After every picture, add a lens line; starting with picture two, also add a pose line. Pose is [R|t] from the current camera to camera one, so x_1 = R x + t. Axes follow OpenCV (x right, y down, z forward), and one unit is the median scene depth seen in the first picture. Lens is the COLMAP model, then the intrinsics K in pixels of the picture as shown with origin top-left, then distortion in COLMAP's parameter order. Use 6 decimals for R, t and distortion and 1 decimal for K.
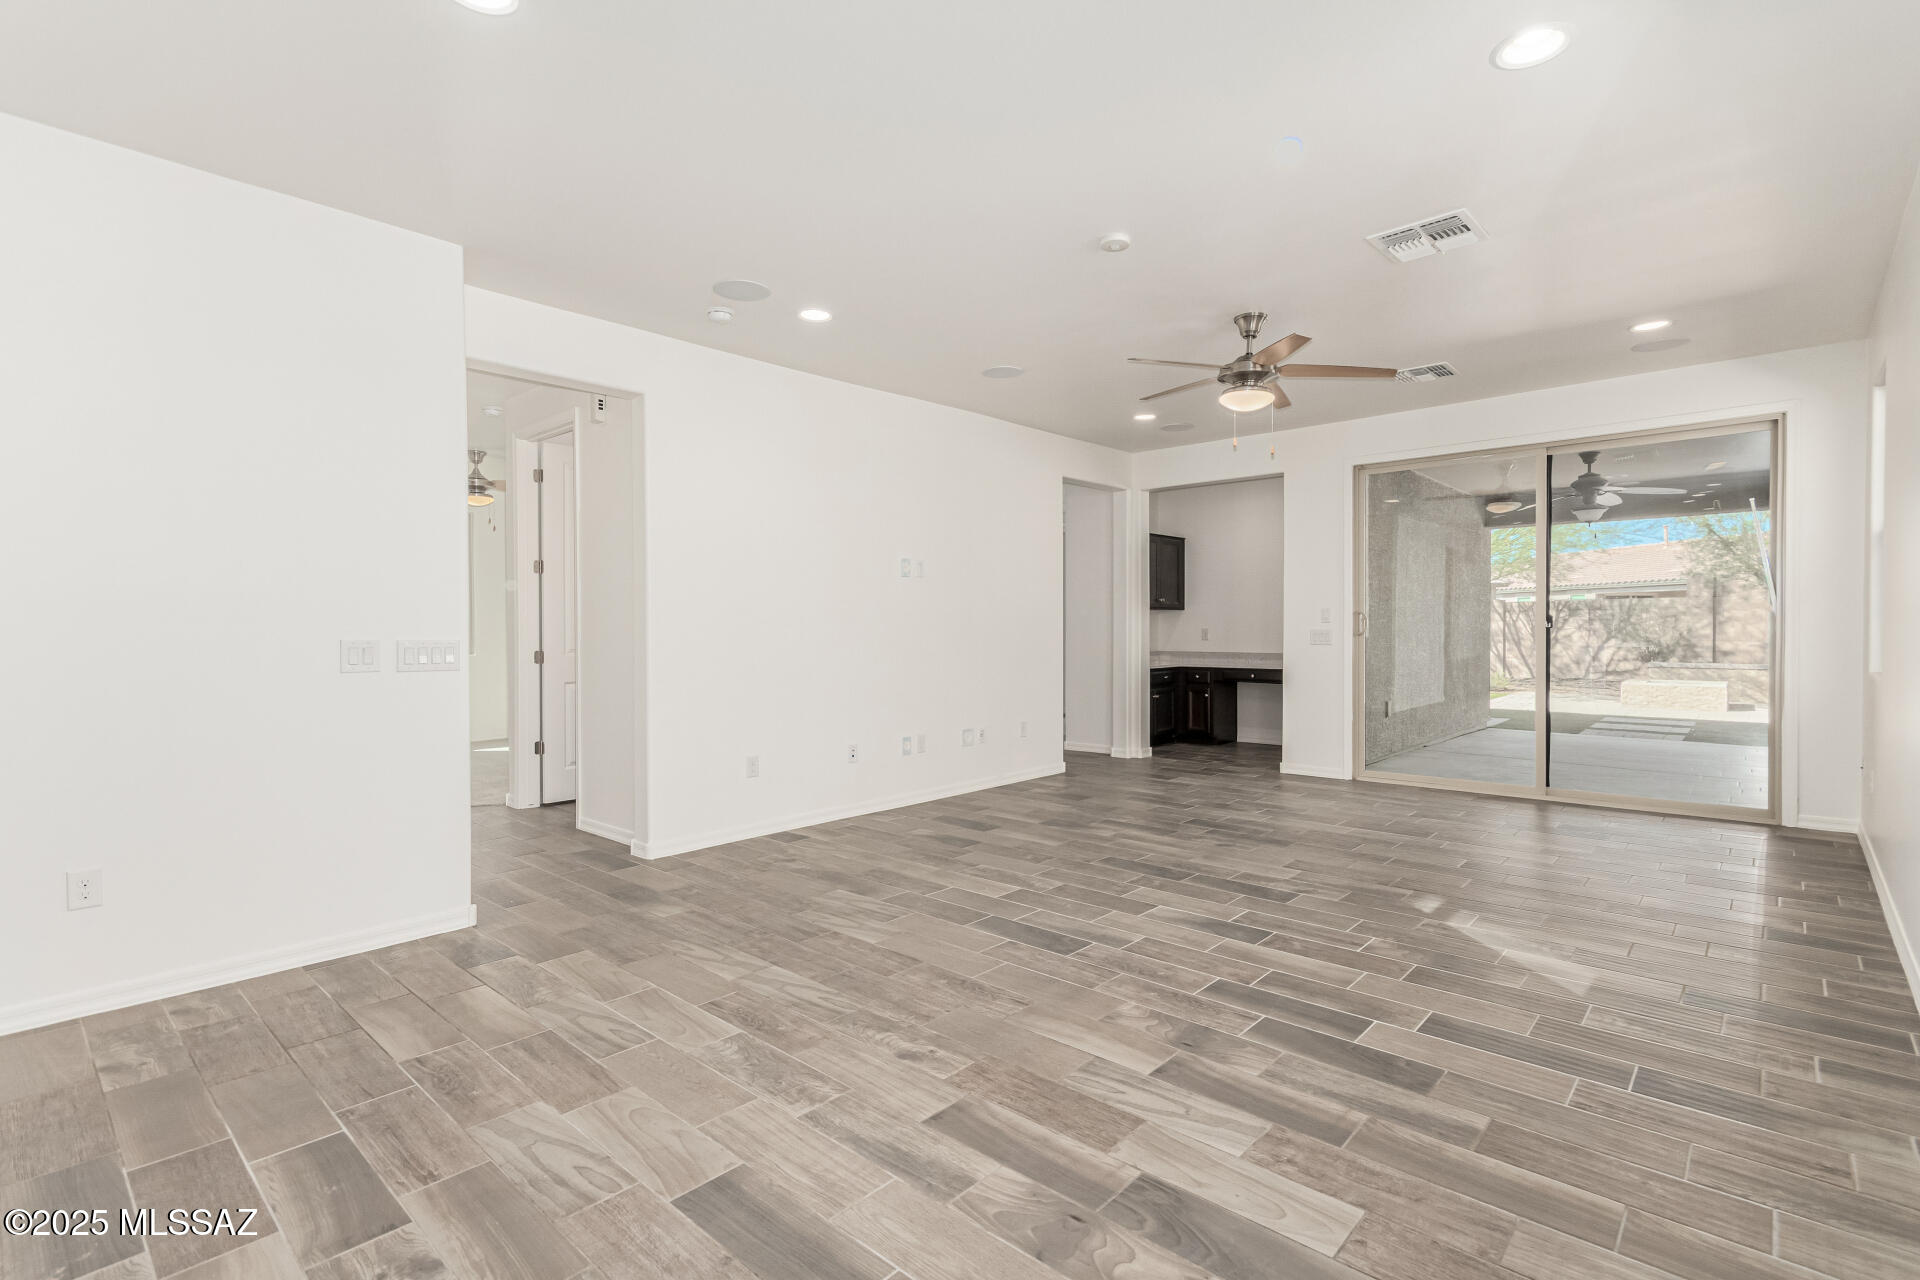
lens RADIAL K [[897.4, 0, 1004.0], [0, 897.4, 643.9], [0, 0, 1]] dist [0.013126, -0.000549]
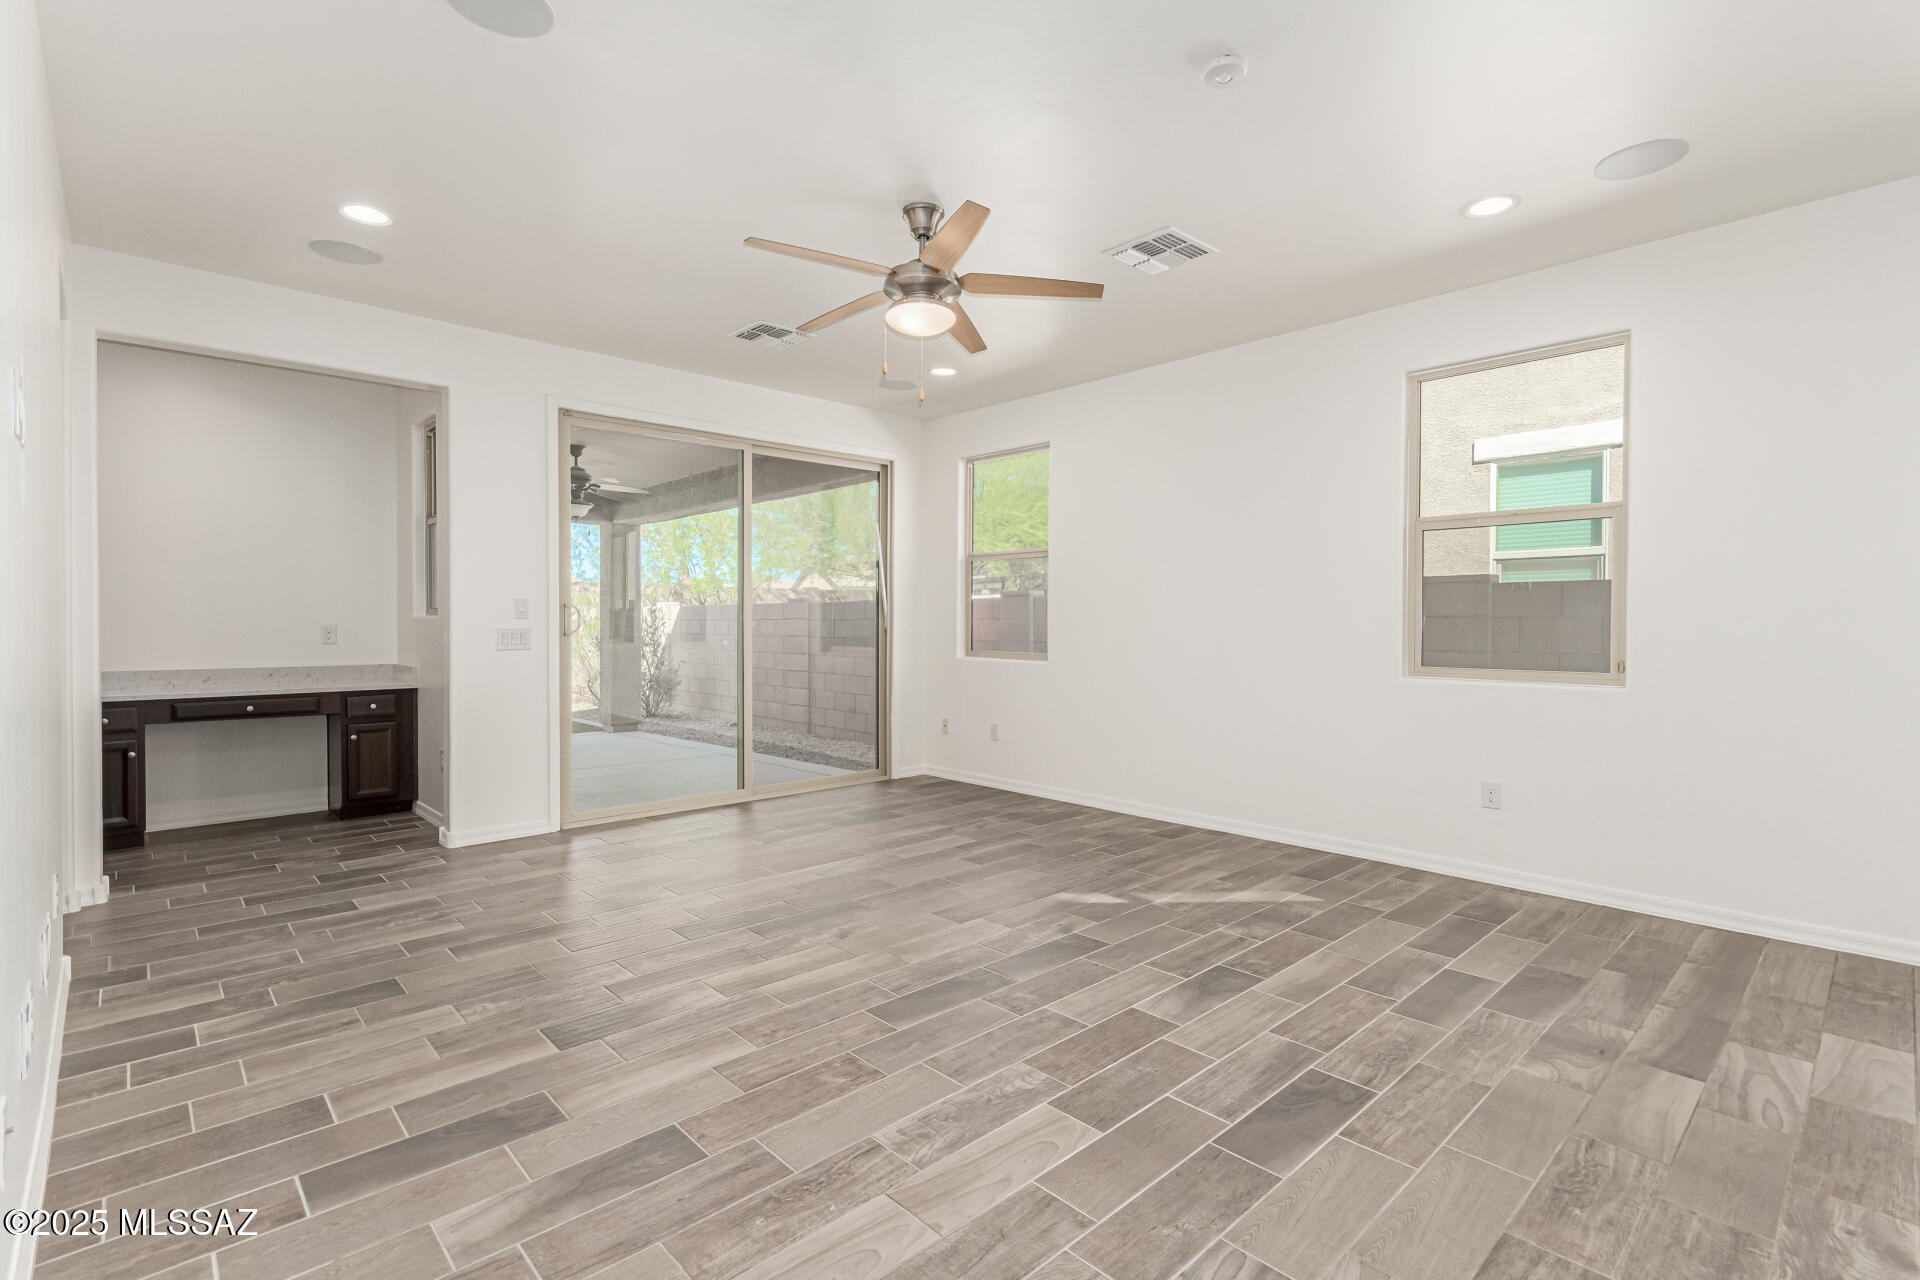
lens RADIAL K [[897.4, 0, 940.7], [0, 897.4, 627.0], [0, 0, 1]] dist [0.013126, -0.000549]
pose [[0.099544, 0.002849, 0.995029, -0.493995], [0.015480, 0.999870, -0.004412, -0.013476], [-0.994913, 0.015843, 0.099487, 0.938016]]
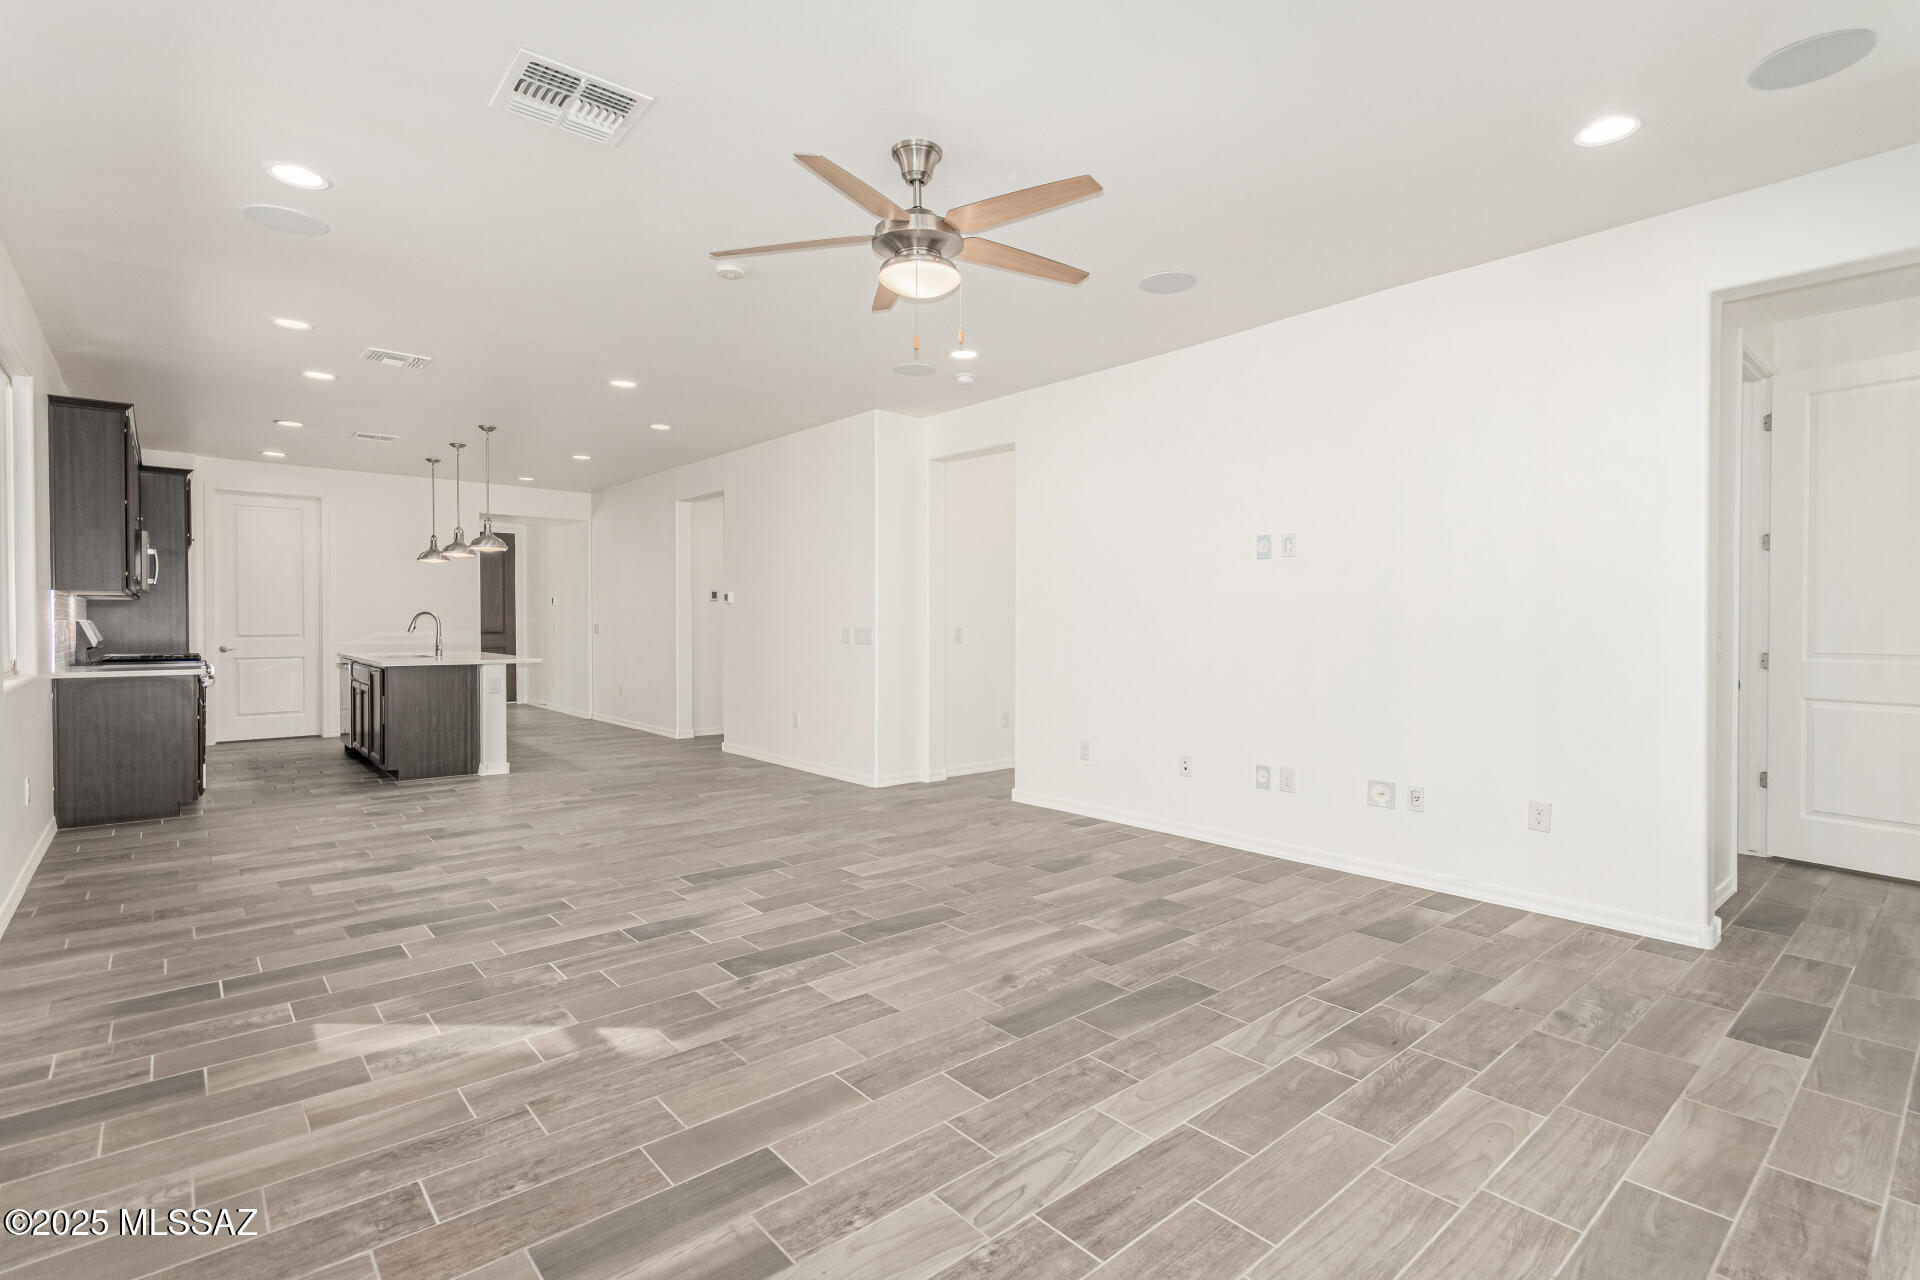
lens RADIAL K [[897.4, 0, 919.9], [0, 897.4, 627.5], [0, 0, 1]] dist [0.013126, -0.000549]
pose [[-0.162100, 0.013858, -0.986677, 0.939008], [-0.019094, 0.999670, 0.017178, -0.025552], [0.986590, 0.021624, -0.161782, 1.141163]]
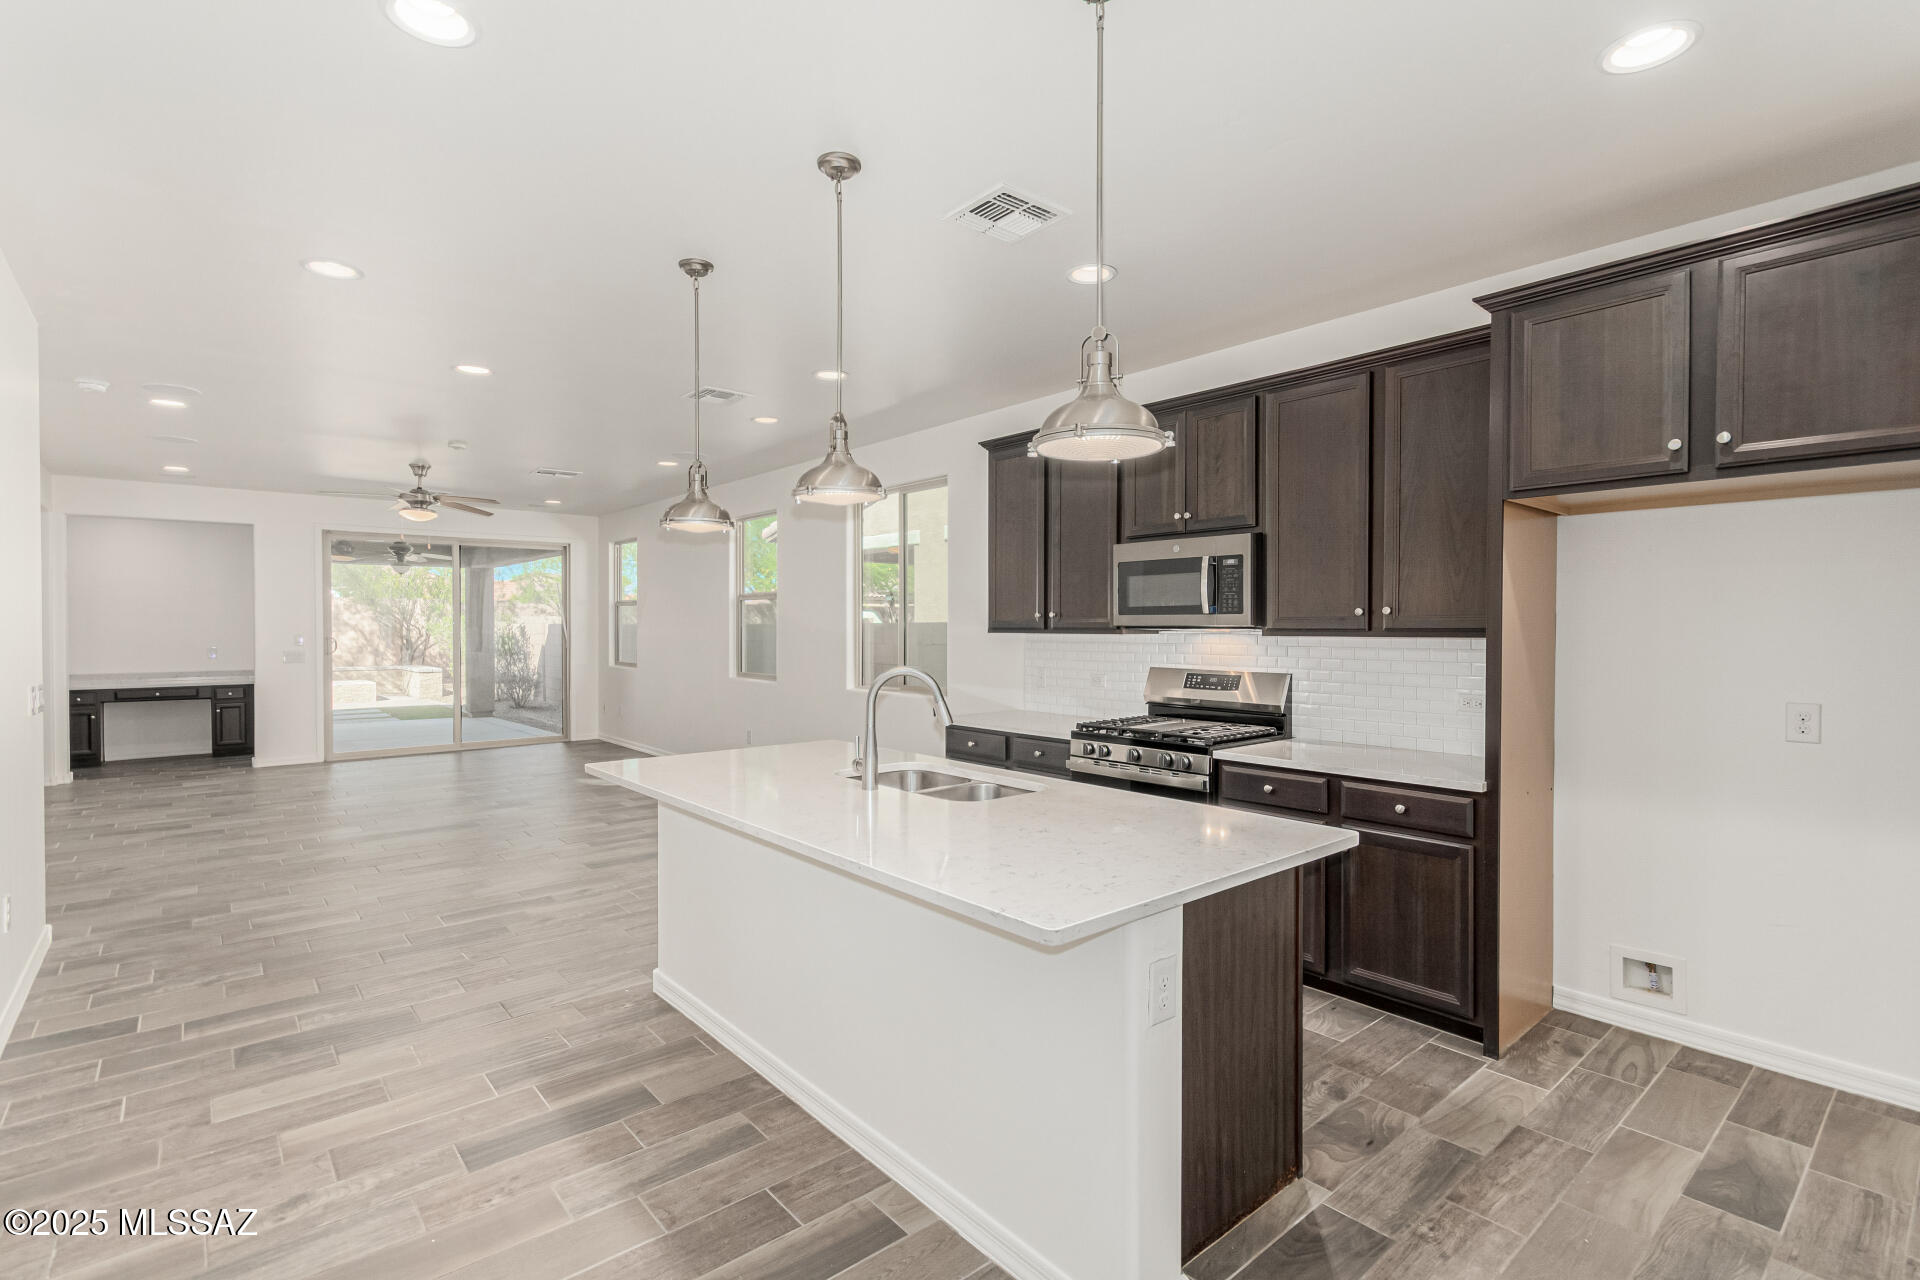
lens RADIAL K [[897.4, 0, 954.4], [0, 897.4, 634.5], [0, 0, 1]] dist [0.013126, -0.000549]
pose [[0.141898, -0.003540, 0.989875, -1.270592], [0.020602, 0.999788, 0.000622, -0.032237], [-0.989667, 0.020305, 0.141941, -0.210900]]
